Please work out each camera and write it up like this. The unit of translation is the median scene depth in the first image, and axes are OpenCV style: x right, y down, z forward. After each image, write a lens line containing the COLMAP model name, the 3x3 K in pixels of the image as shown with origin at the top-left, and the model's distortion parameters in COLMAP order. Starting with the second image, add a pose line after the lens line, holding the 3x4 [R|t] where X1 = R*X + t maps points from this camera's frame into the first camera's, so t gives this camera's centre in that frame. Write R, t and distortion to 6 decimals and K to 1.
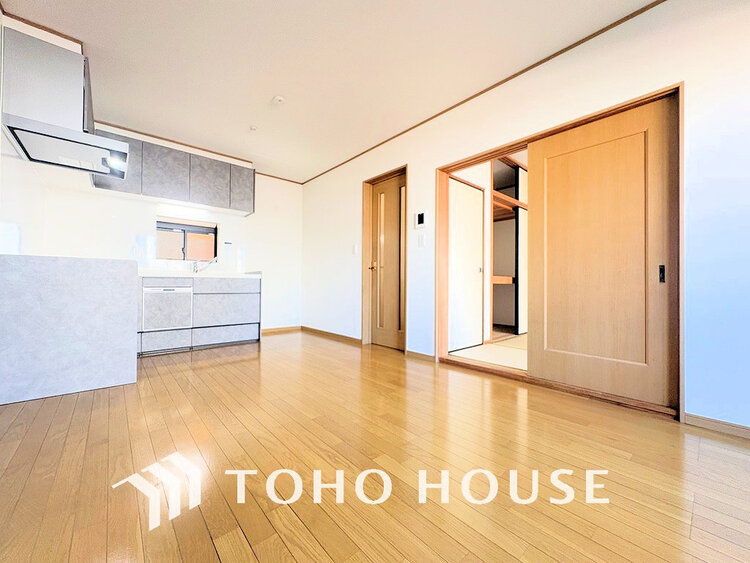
lens RADIAL K [[300.8, 0, 375.0], [0, 300.8, 281.5], [0, 0, 1]] dist [-0.001359, -0.000120]
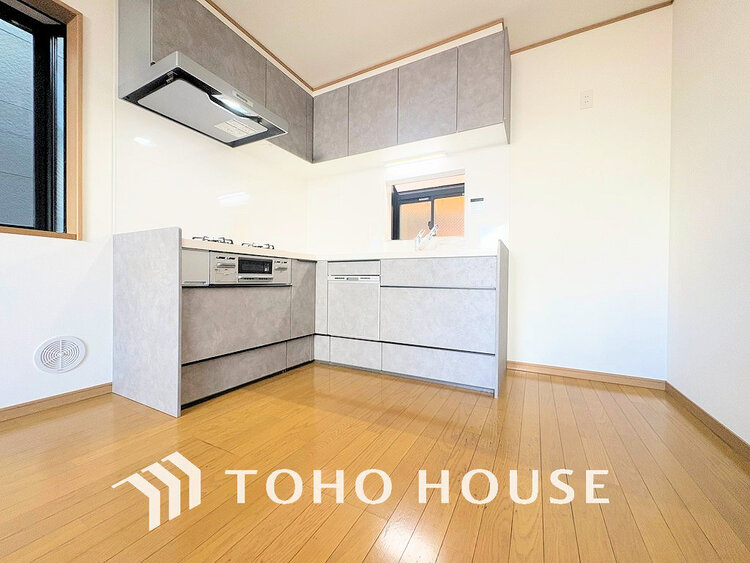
lens RADIAL K [[300.8, 0, 375.0], [0, 300.8, 281.5], [0, 0, 1]] dist [-0.001359, -0.000120]
pose [[0.353026, 0.002008, -0.935611, -0.030929], [0.000699, 0.999997, 0.002411, 0.027317], [0.935613, -0.001505, 0.353023, 0.709097]]
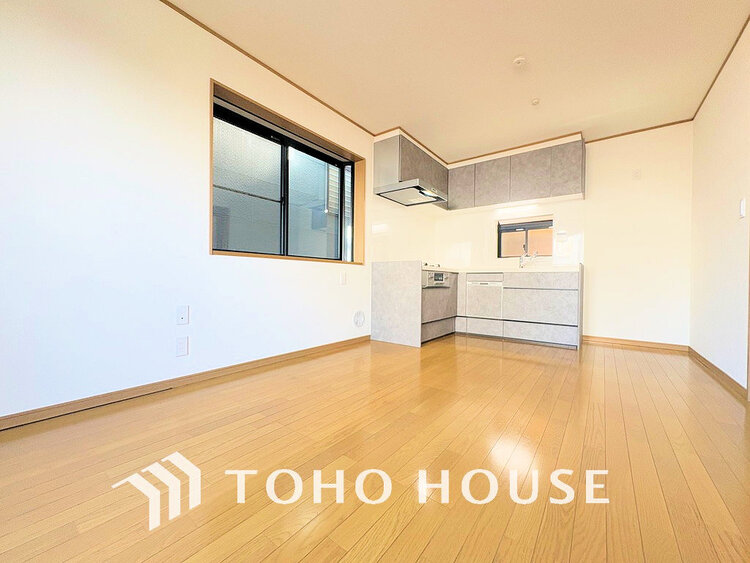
lens RADIAL K [[300.8, 0, 375.0], [0, 300.8, 281.5], [0, 0, 1]] dist [-0.001359, -0.000120]
pose [[0.199813, 0.000905, -0.979834, 0.320715], [-0.001381, 0.999999, 0.000642, 0.016545], [0.979833, 0.001225, 0.199814, 0.312472]]
